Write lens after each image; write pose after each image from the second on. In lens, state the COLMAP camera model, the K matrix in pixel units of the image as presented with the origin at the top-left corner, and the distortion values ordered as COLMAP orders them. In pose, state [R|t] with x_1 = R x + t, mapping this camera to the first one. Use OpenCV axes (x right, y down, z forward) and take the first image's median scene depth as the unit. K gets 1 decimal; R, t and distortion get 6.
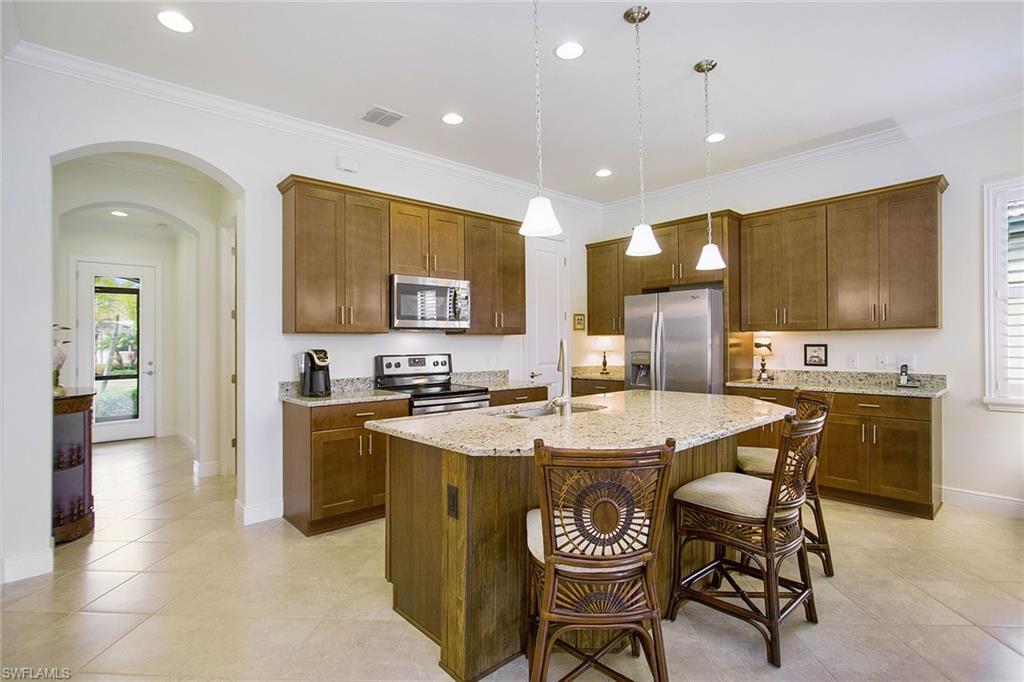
lens RADIAL K [[511.7, 0, 506.7], [0, 511.7, 335.0], [0, 0, 1]] dist [-0.060100, 0.010473]
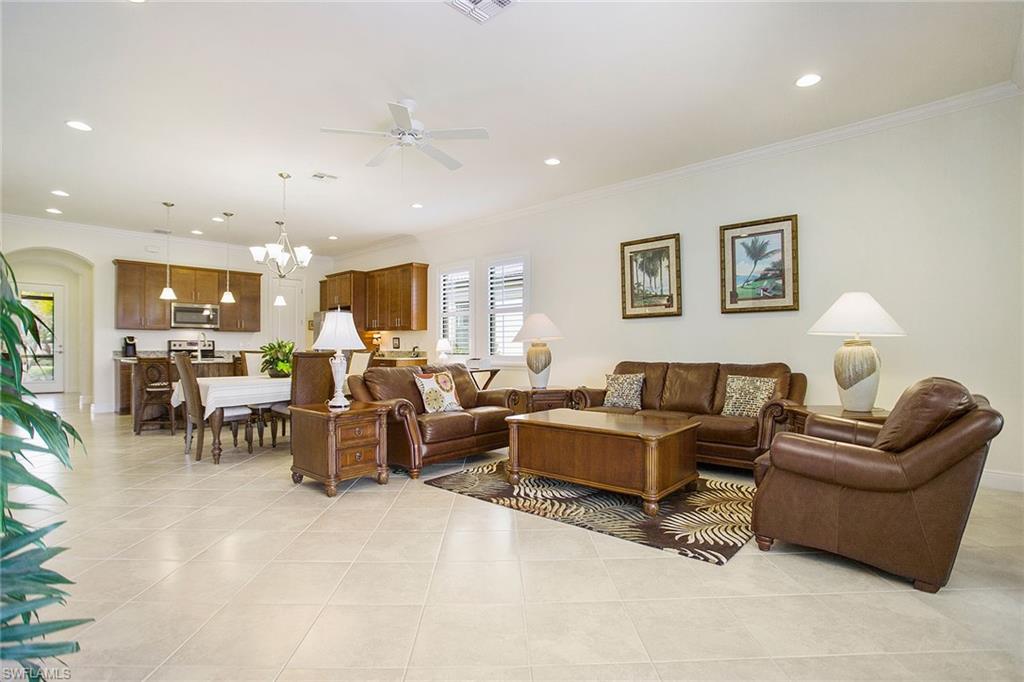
lens RADIAL K [[511.7, 0, 531.7], [0, 511.7, 322.0], [0, 0, 1]] dist [-0.060100, 0.010473]
pose [[0.995678, 0.012724, 0.092001, 0.978065], [-0.009315, 0.999257, -0.037390, 0.026156], [-0.092409, 0.036372, 0.995057, -1.089186]]
